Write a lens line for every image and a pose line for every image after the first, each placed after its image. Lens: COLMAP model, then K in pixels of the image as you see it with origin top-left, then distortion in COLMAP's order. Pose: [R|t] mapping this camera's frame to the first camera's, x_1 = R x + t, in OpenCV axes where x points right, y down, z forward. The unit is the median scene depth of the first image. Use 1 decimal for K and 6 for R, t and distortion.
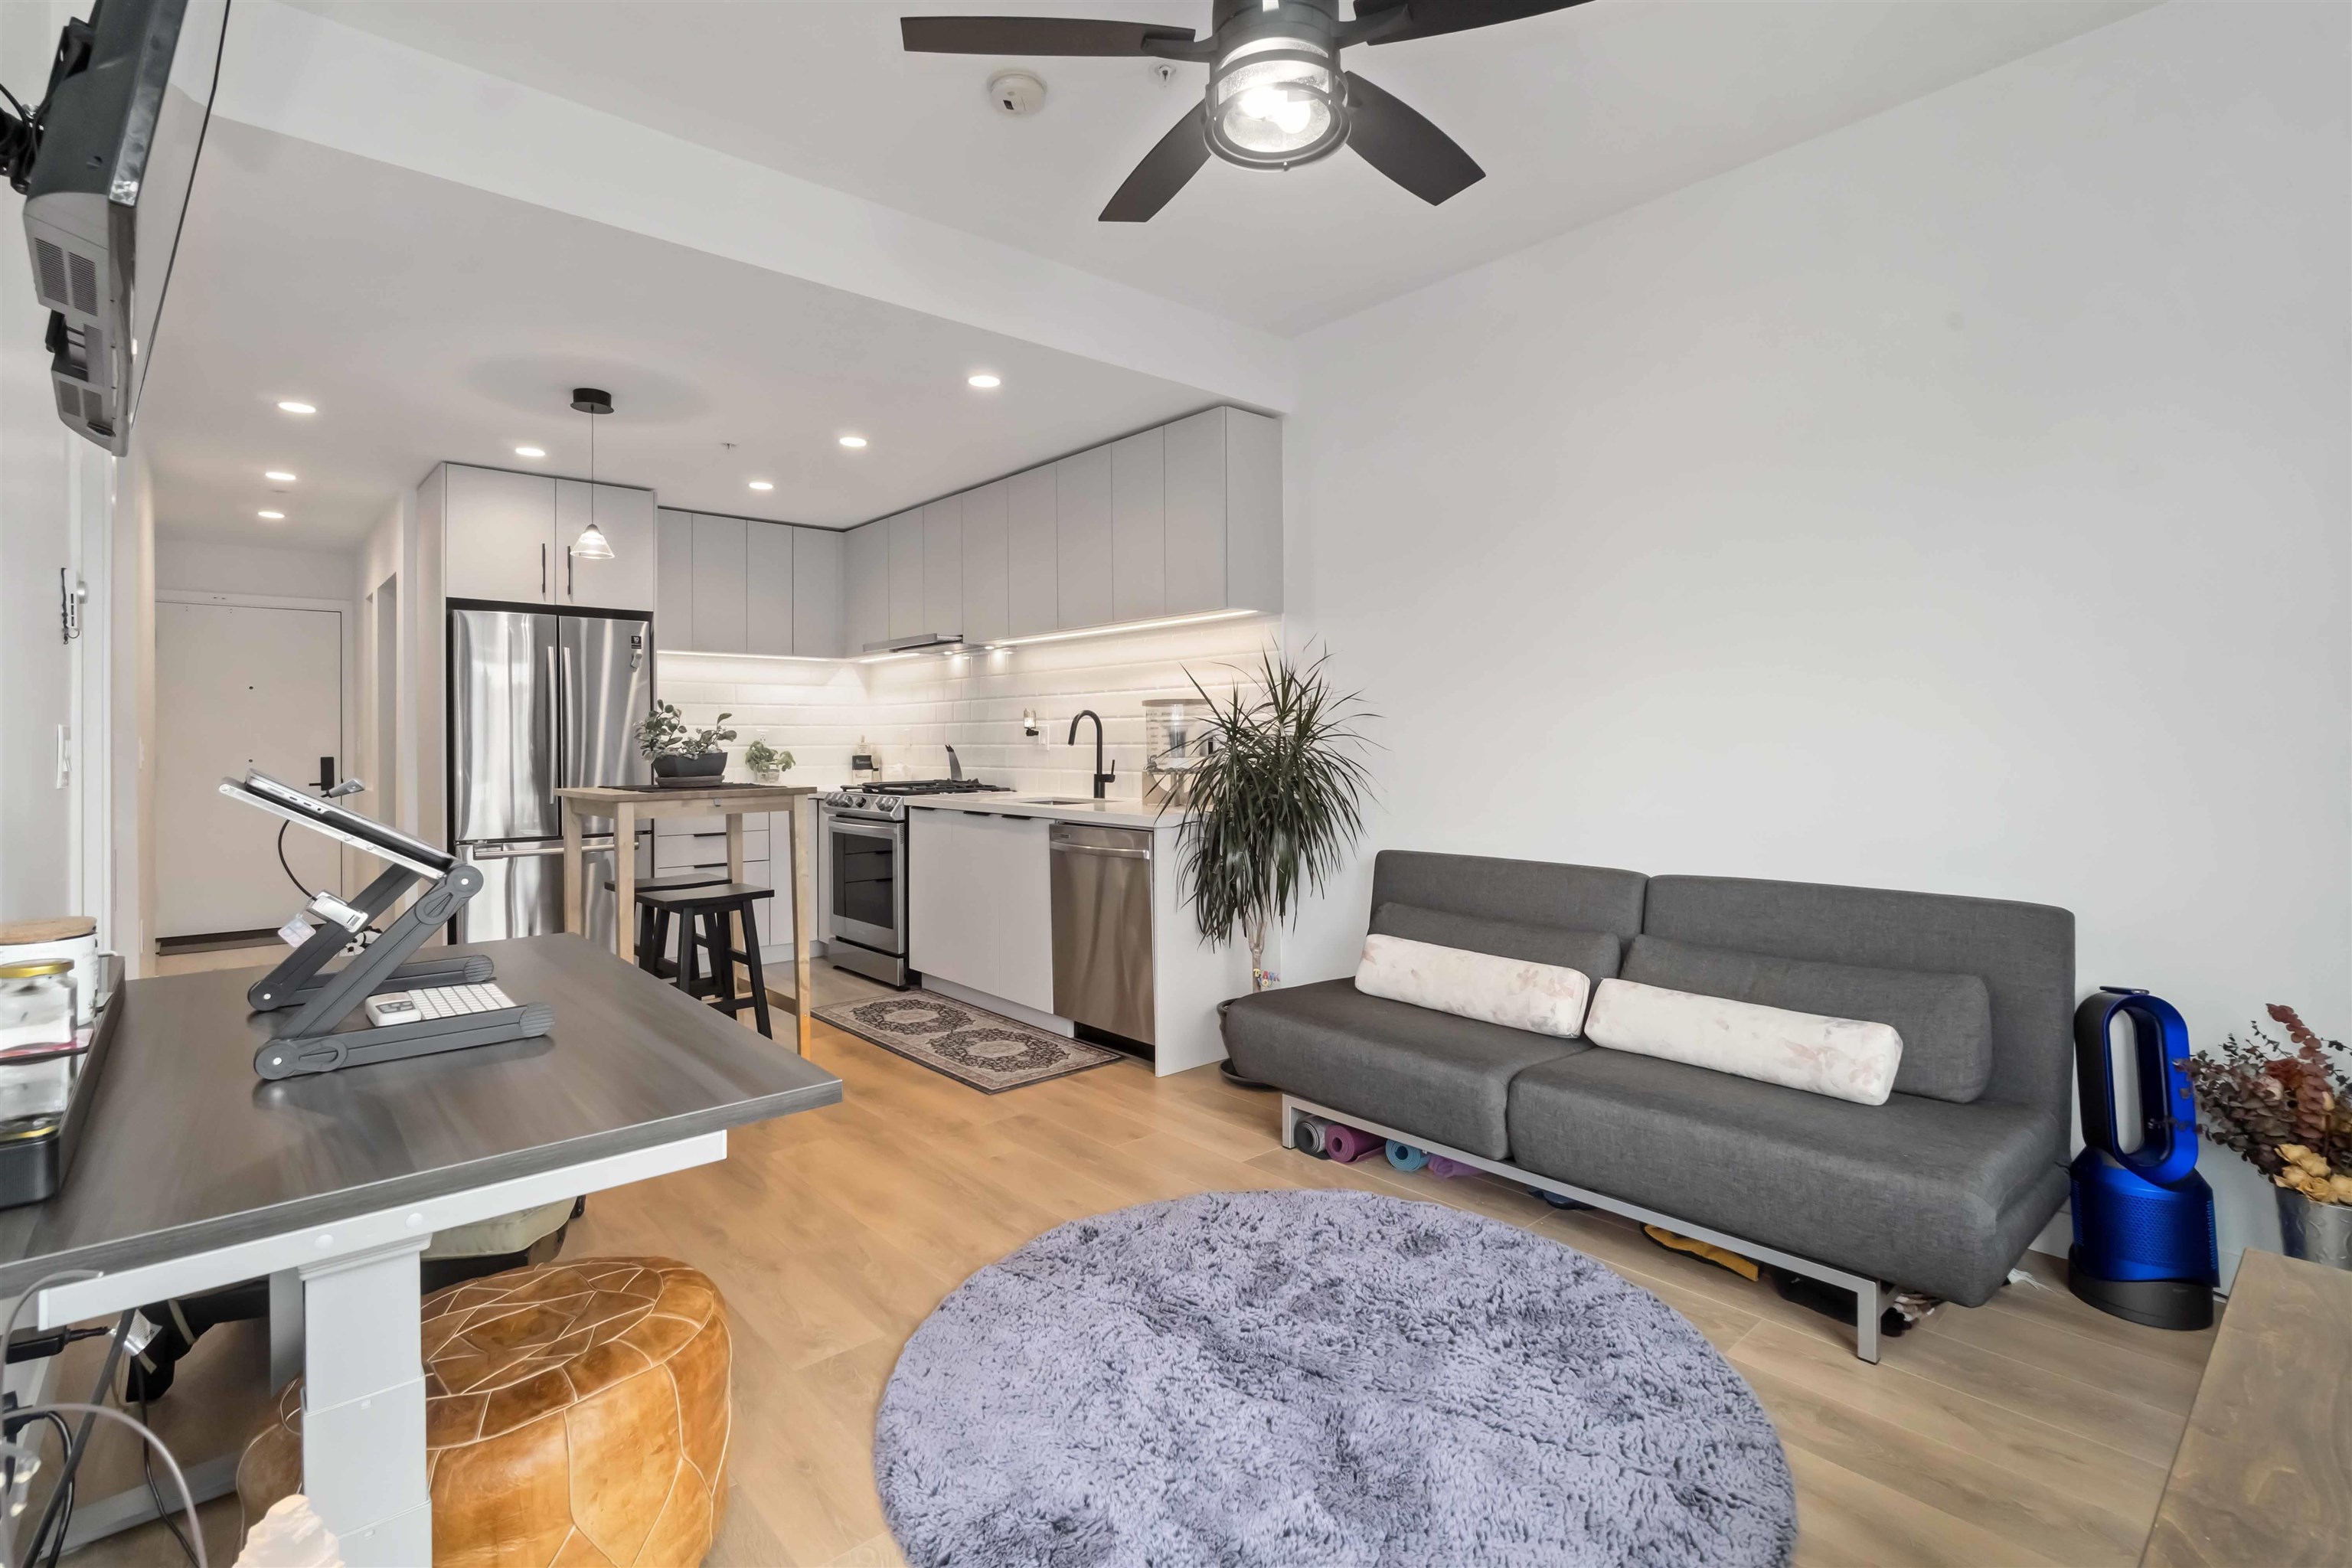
lens RADIAL K [[1092.6, 0, 1162.4], [0, 1092.6, 735.3], [0, 0, 1]] dist [-0.008760, 0.000483]
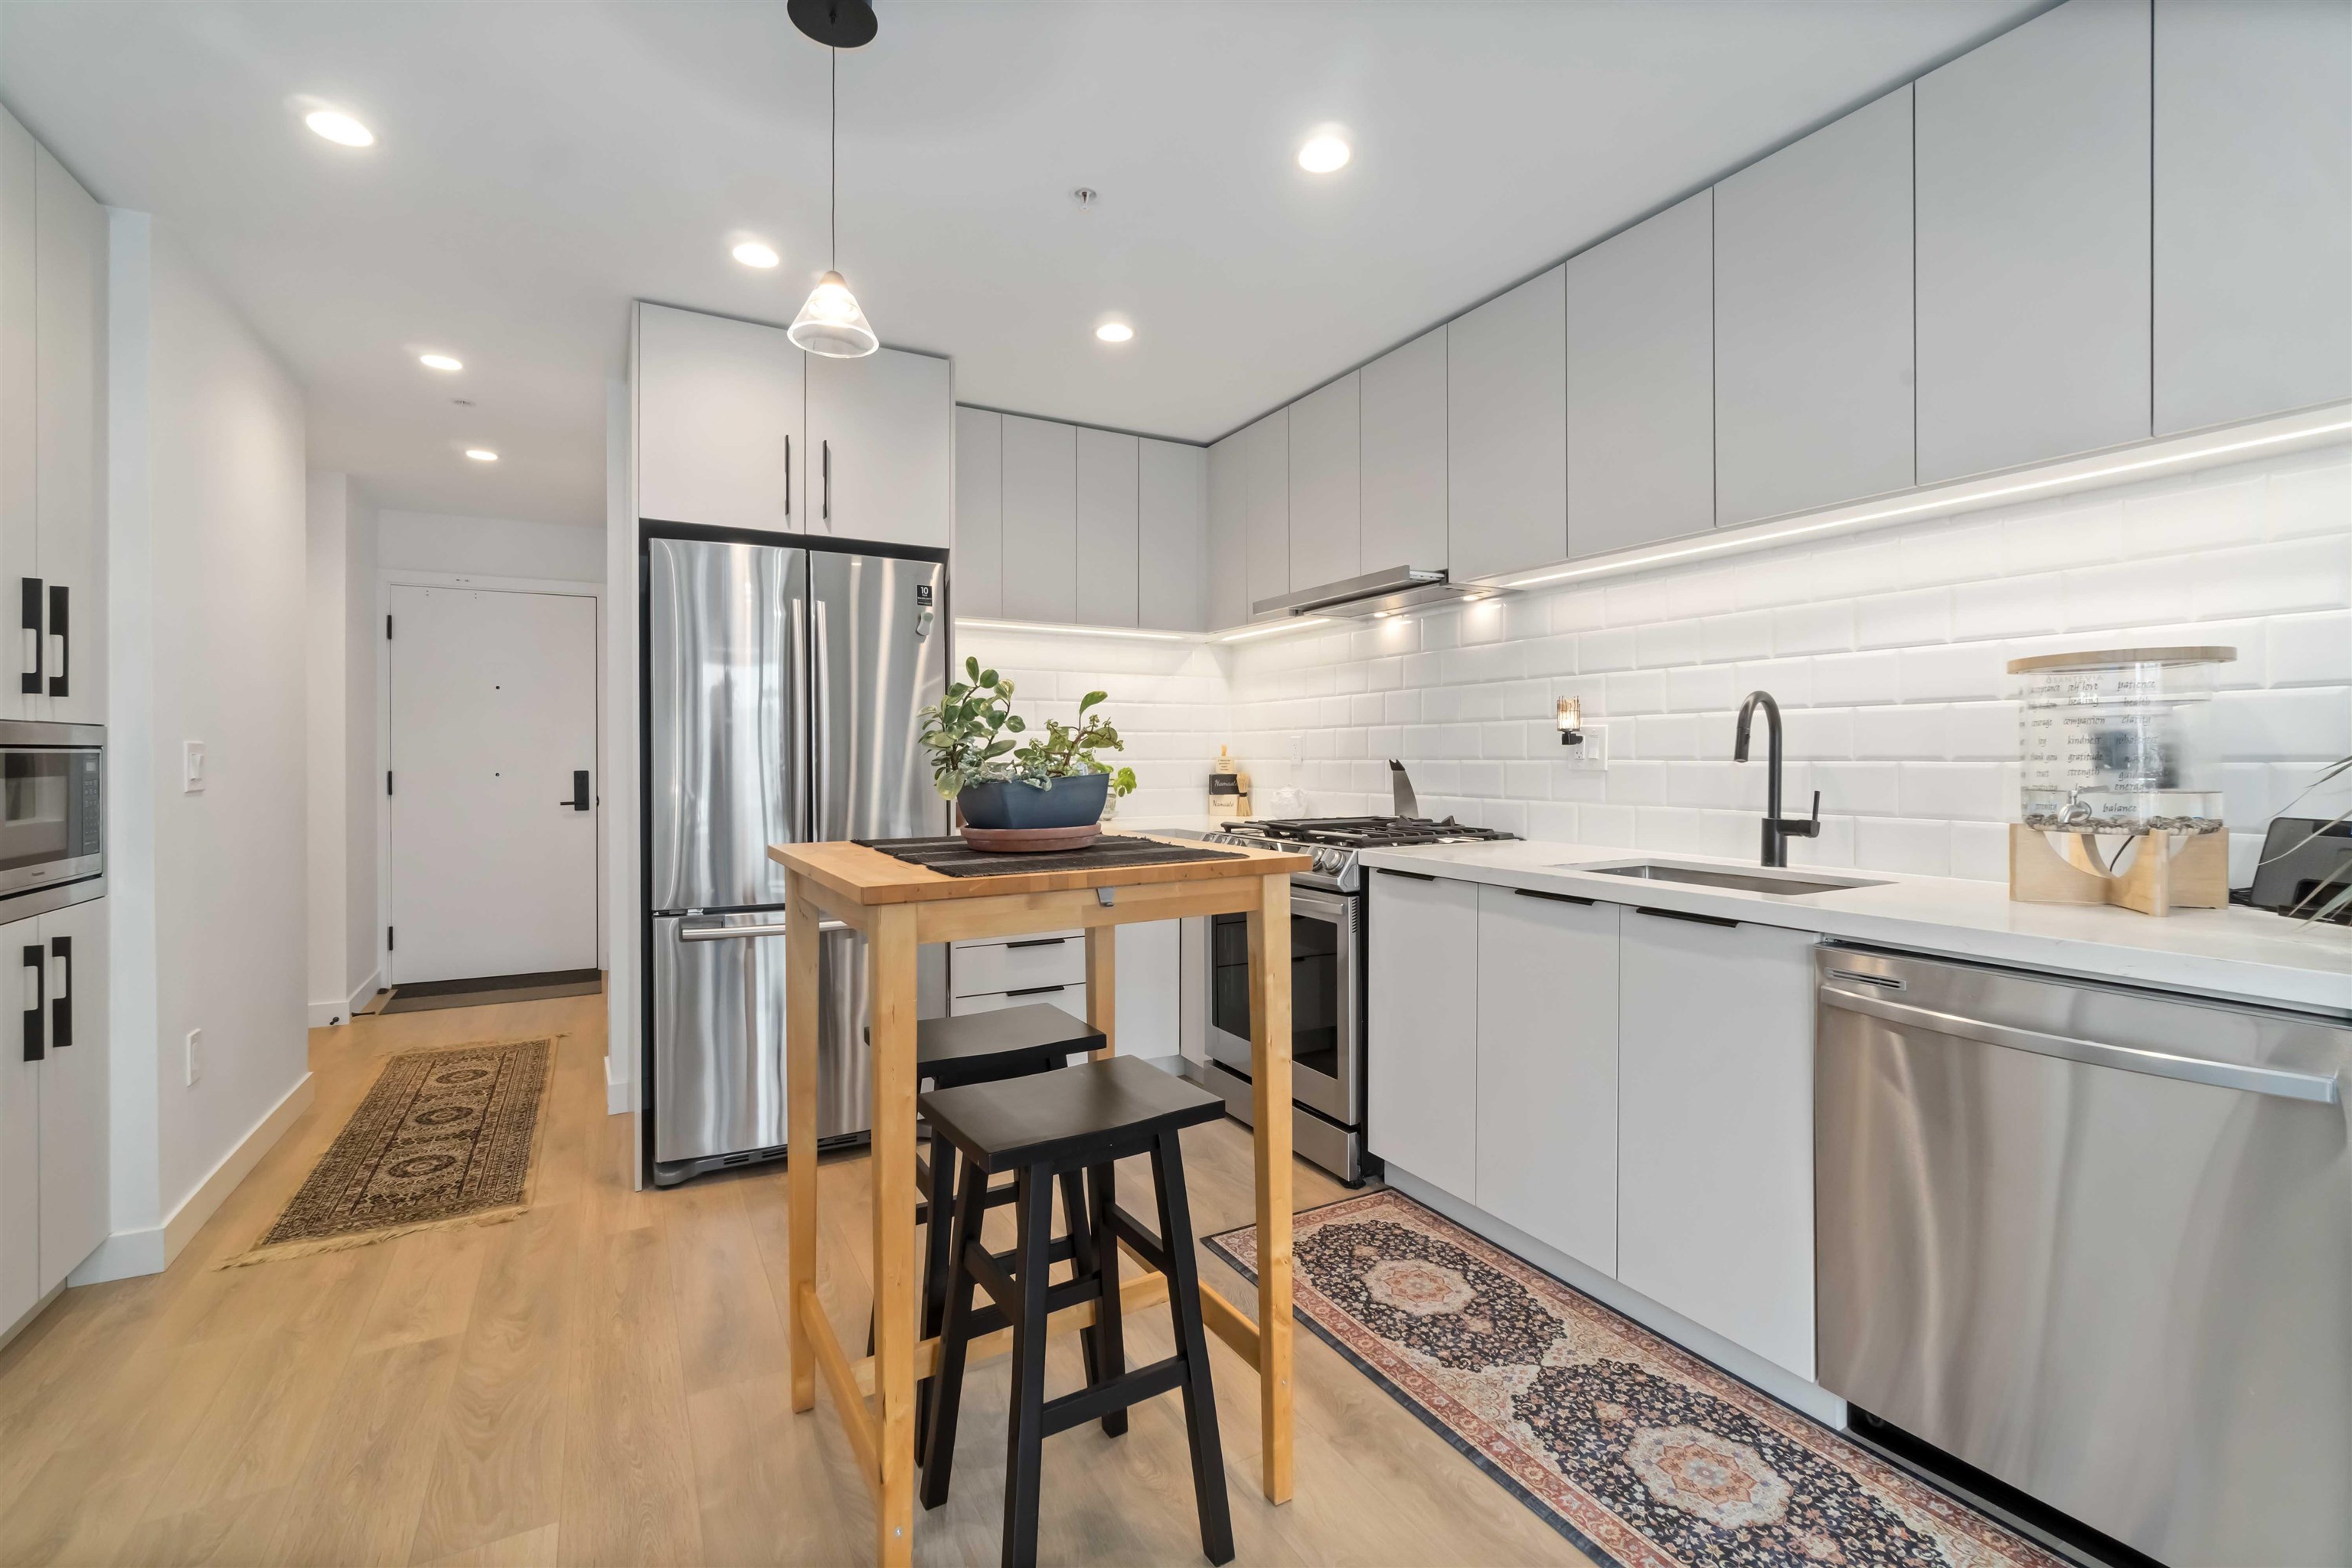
lens RADIAL K [[1011.6, 0, 1159.7], [0, 1011.6, 766.0], [0, 0, 1]] dist [-0.006942, 0.000889]
pose [[0.975016, 0.006658, -0.222033, -0.368387], [-0.003426, 0.999883, 0.014935, 0.007620], [0.222106, -0.013801, 0.974925, 0.769610]]
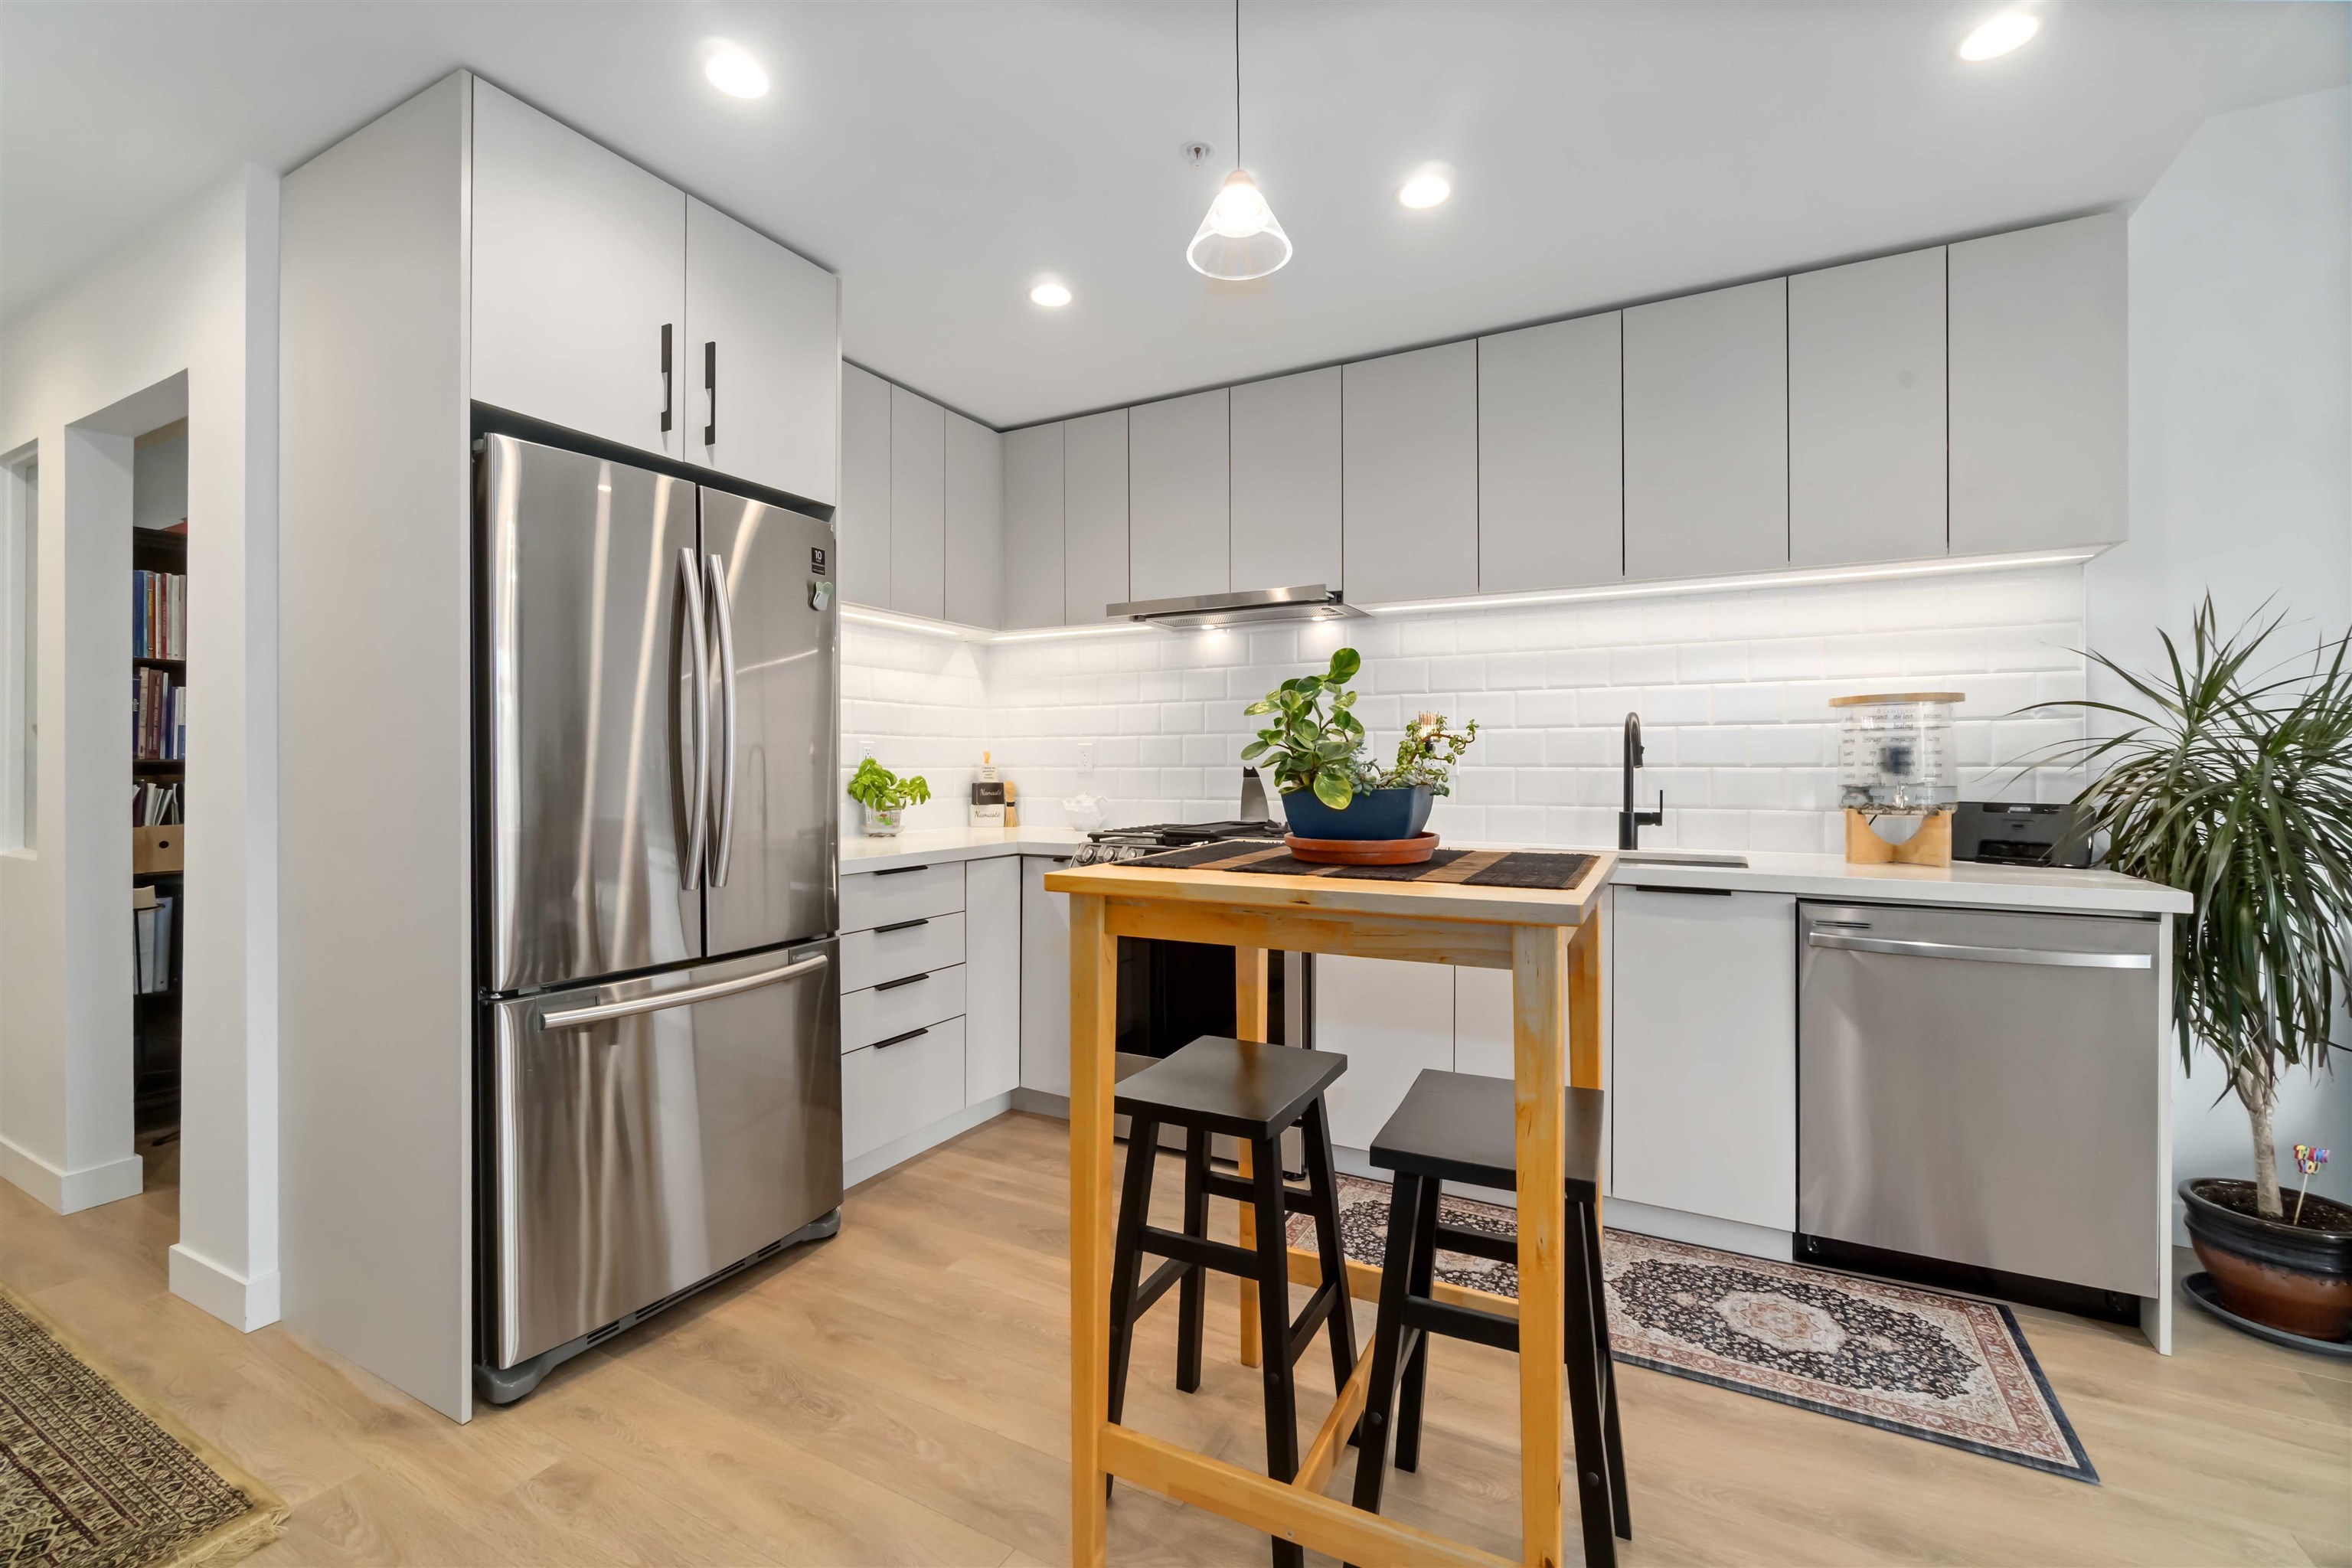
lens RADIAL K [[1011.6, 0, 1157.4], [0, 1011.6, 767.9], [0, 0, 1]] dist [-0.006942, 0.000889]
pose [[0.941280, 0.005093, 0.337588, -0.830760], [-0.006905, 0.999967, 0.004166, 0.013460], [-0.337556, -0.006253, 0.941285, 0.848584]]
